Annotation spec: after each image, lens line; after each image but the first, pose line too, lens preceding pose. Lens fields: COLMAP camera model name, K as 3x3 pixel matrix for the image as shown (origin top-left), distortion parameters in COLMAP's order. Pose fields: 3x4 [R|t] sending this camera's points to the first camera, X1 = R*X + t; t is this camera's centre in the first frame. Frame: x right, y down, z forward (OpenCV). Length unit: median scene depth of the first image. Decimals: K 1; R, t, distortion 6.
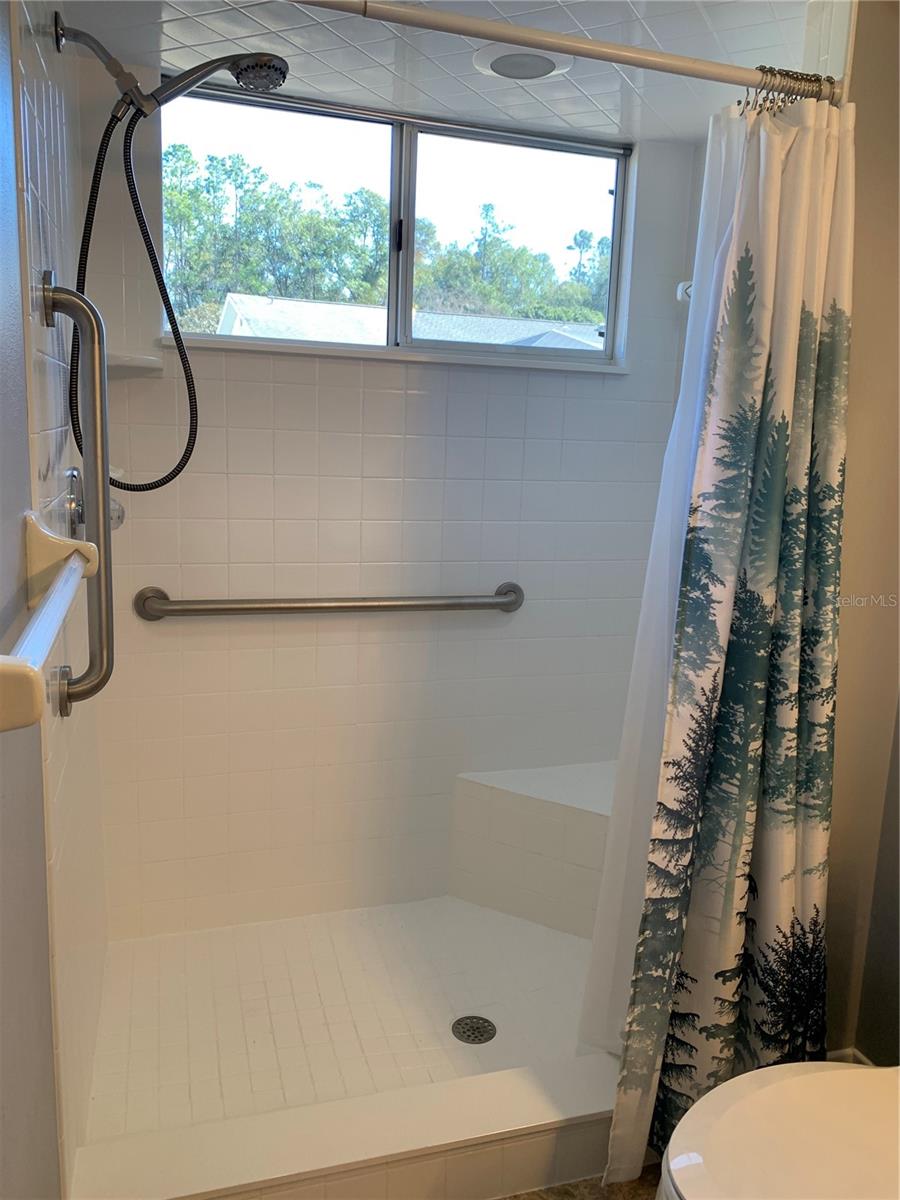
lens RADIAL K [[918.3, 0, 447.3], [0, 918.3, 599.2], [0, 0, 1]] dist [0.052207, -0.066787]
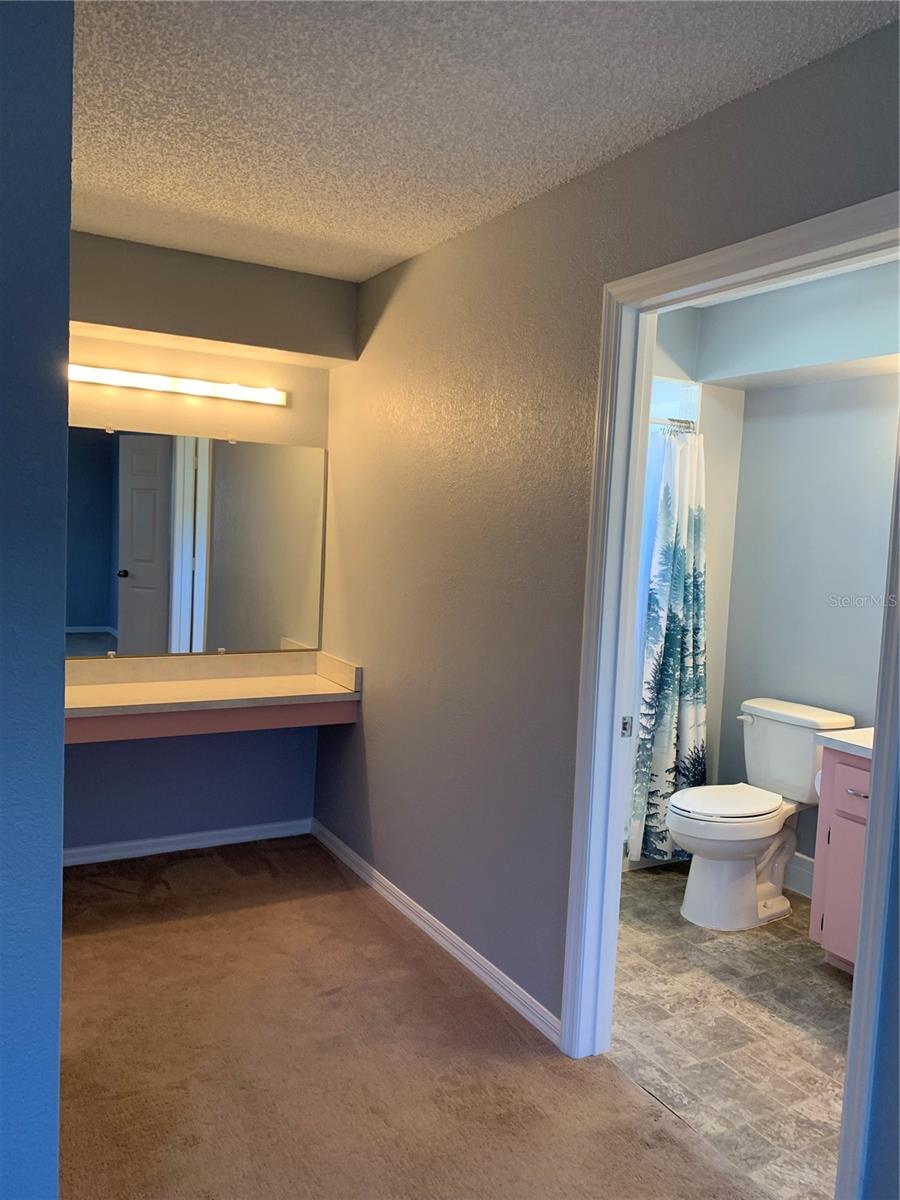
lens RADIAL K [[918.3, 0, 447.2], [0, 918.3, 600.0], [0, 0, 1]] dist [0.052207, -0.066787]
pose [[0.979566, -0.009273, 0.200907, -0.792691], [0.028854, 0.995082, -0.094756, 0.177707], [-0.199040, 0.098616, 0.975017, -1.359217]]
